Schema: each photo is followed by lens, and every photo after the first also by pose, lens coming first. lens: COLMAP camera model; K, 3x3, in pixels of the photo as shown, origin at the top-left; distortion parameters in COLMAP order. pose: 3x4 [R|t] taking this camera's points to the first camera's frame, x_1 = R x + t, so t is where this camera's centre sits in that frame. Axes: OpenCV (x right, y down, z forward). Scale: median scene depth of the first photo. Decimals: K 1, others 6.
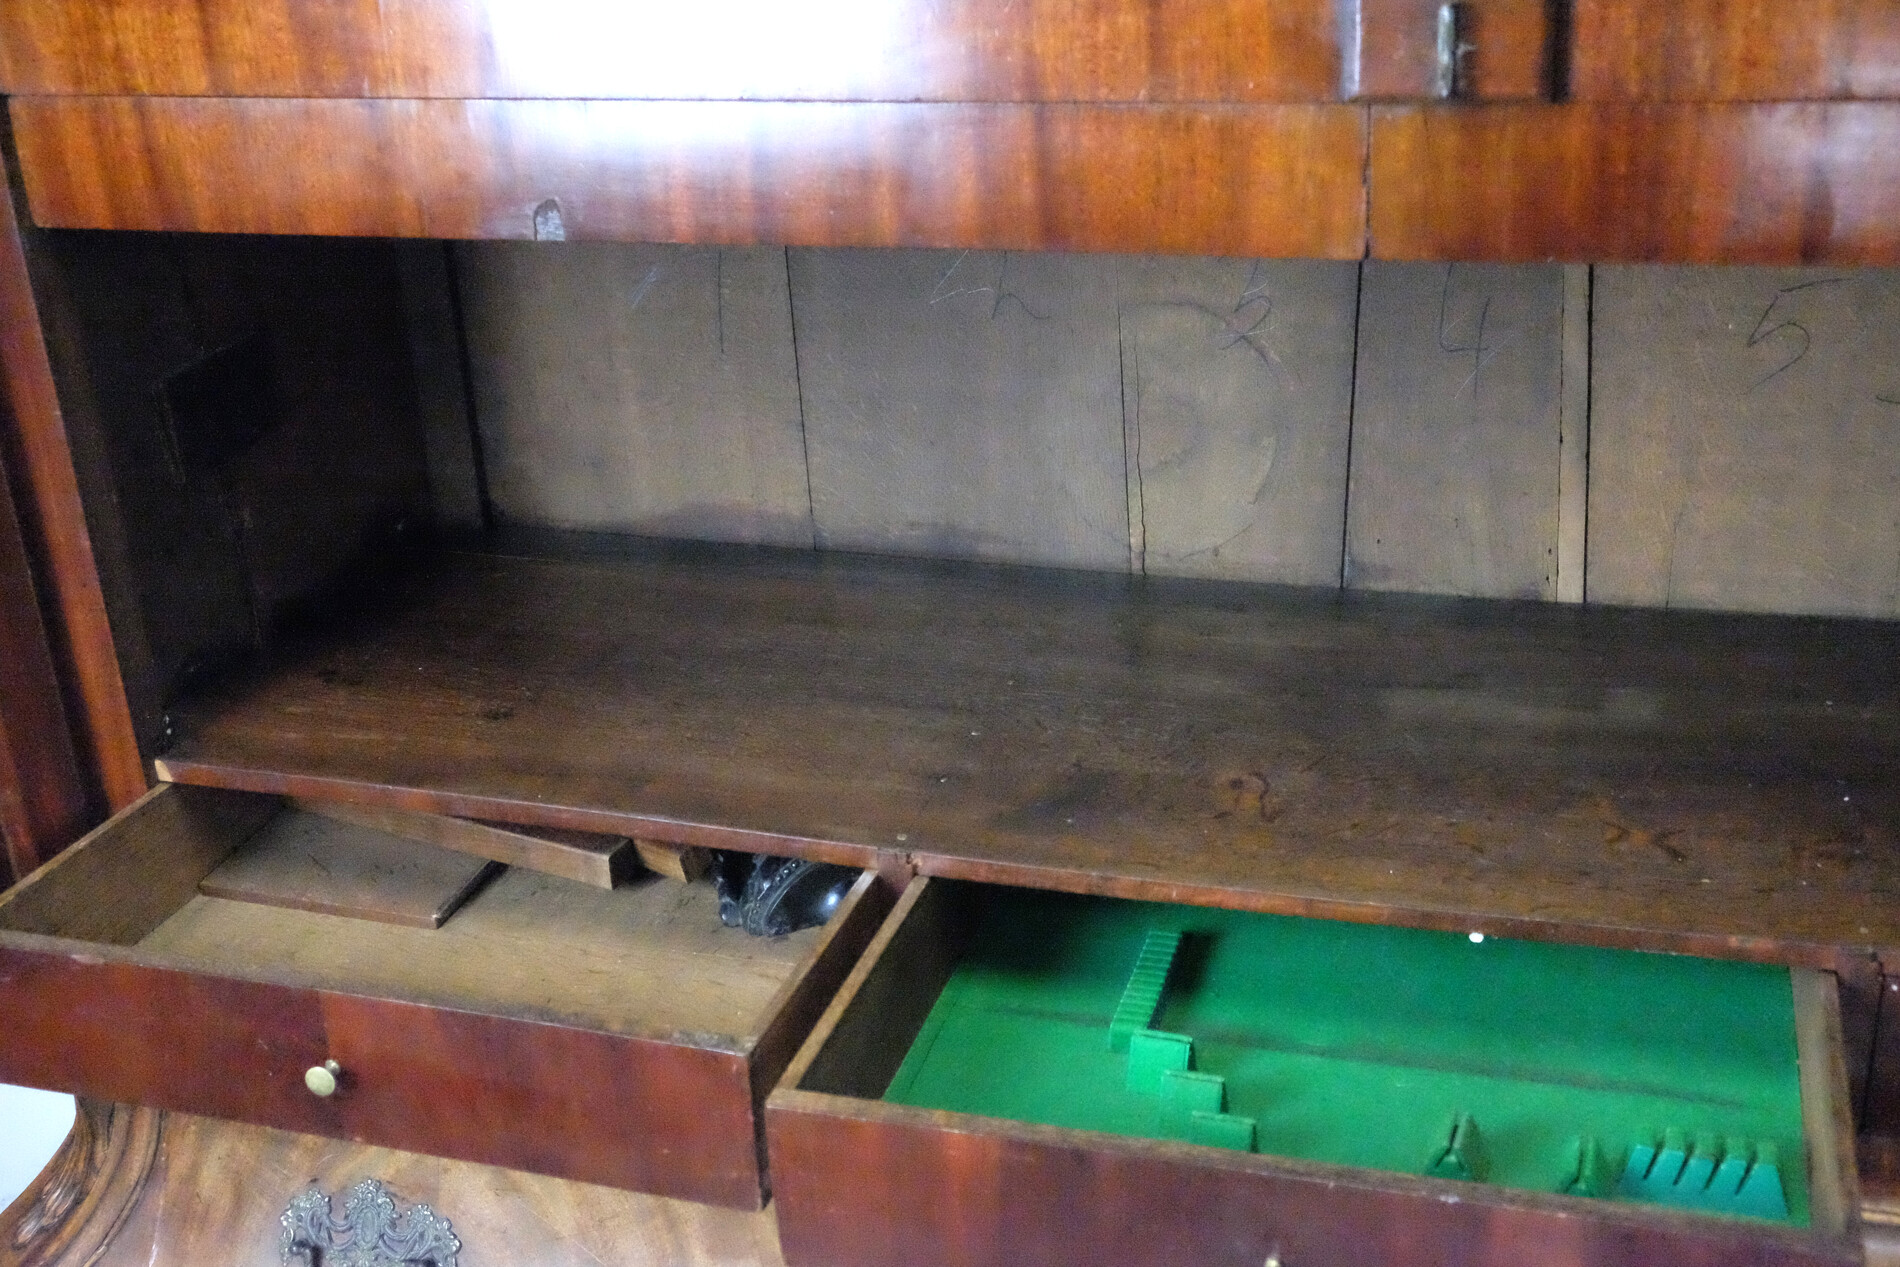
lens RADIAL K [[2194.4, 0, 956.8], [0, 2194.4, 633.0], [0, 0, 1]] dist [-0.016783, 0.000000]
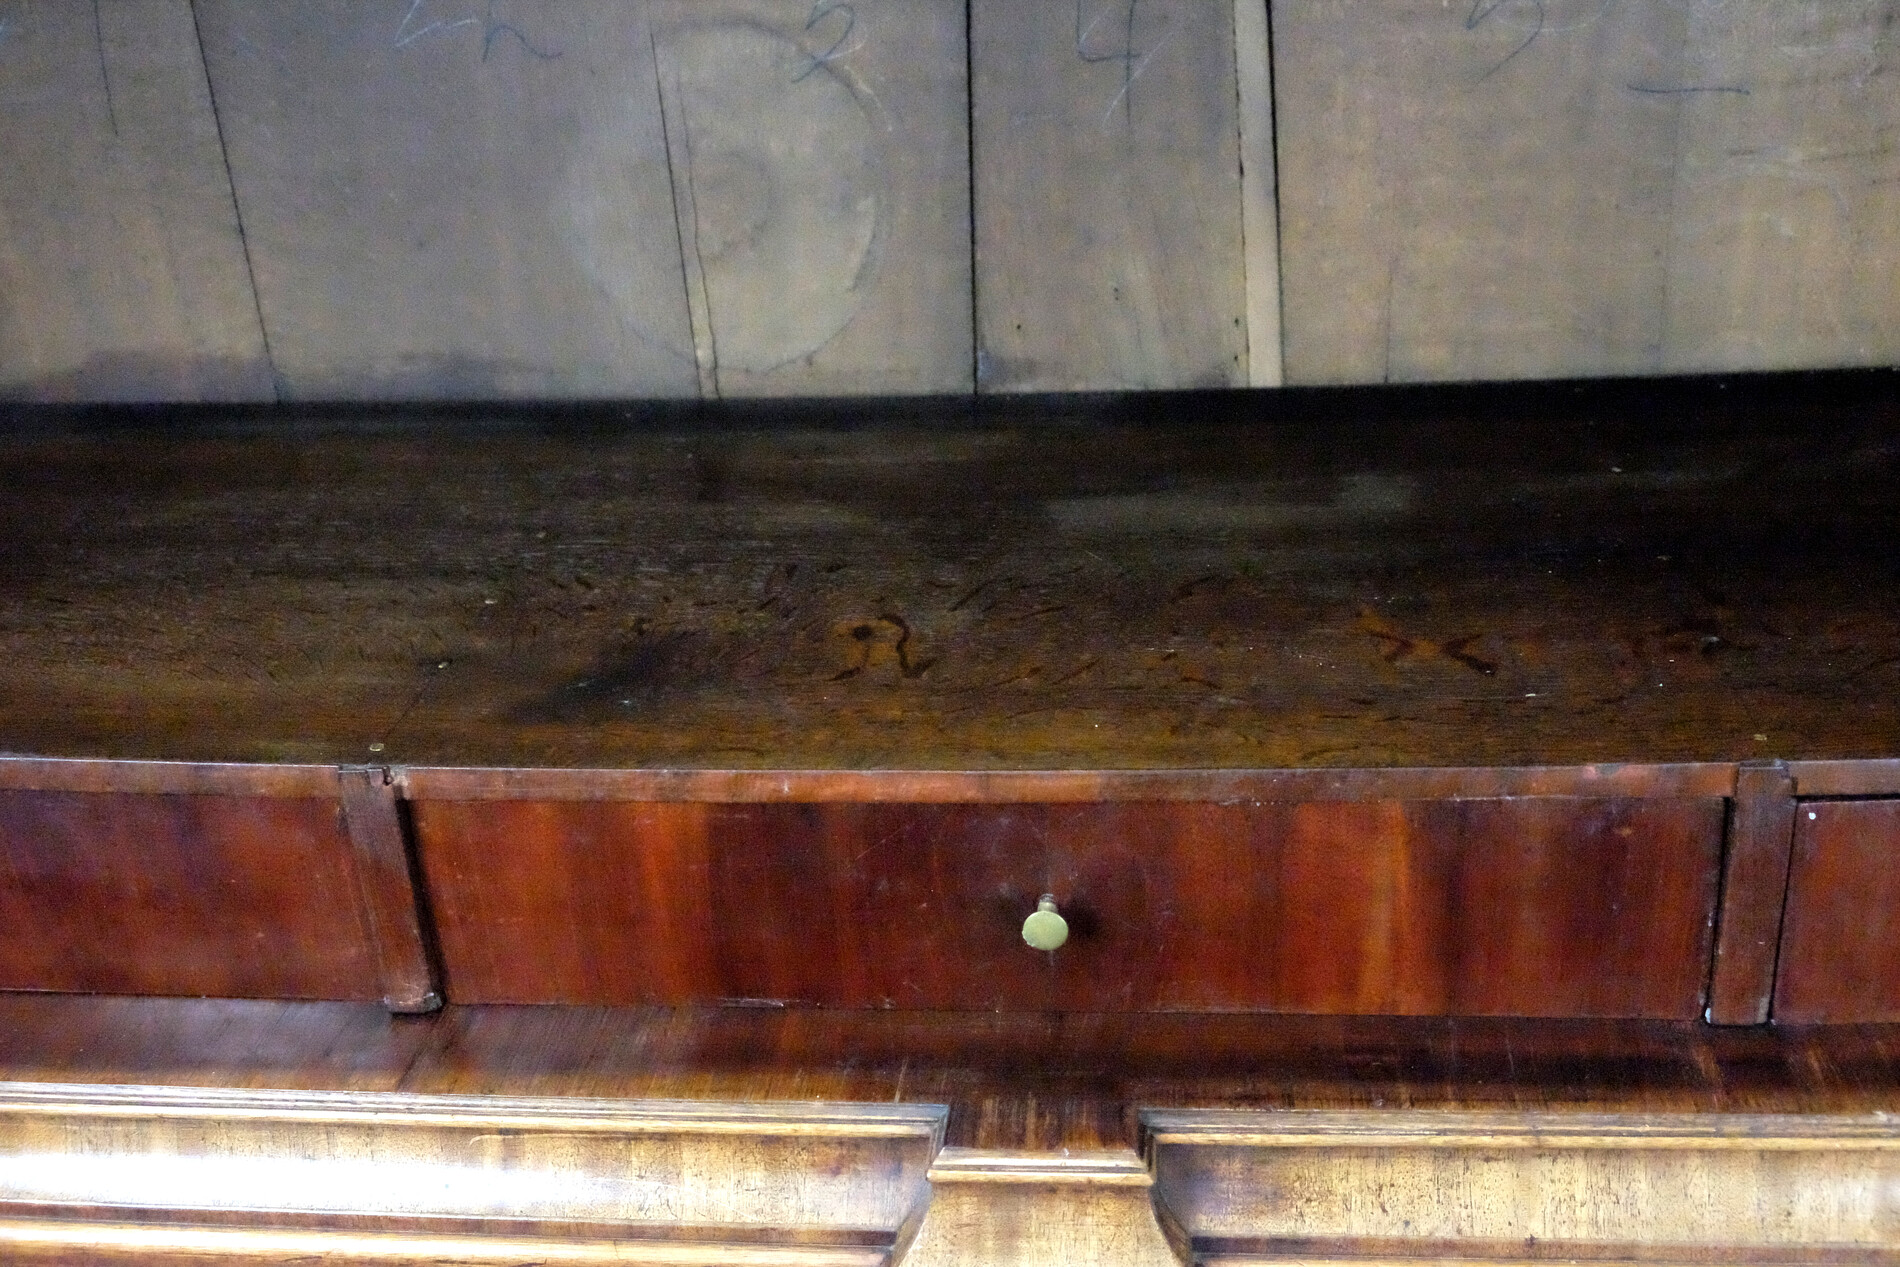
lens RADIAL K [[2167.1, 0, 898.5], [0, 2167.1, 627.4], [0, 0, 1]] dist [-0.018725, 0.000000]
pose [[0.985186, -0.089416, 0.146334, 0.031174], [0.087817, 0.995985, 0.017364, 0.047359], [-0.147300, -0.004256, 0.989083, 0.262683]]
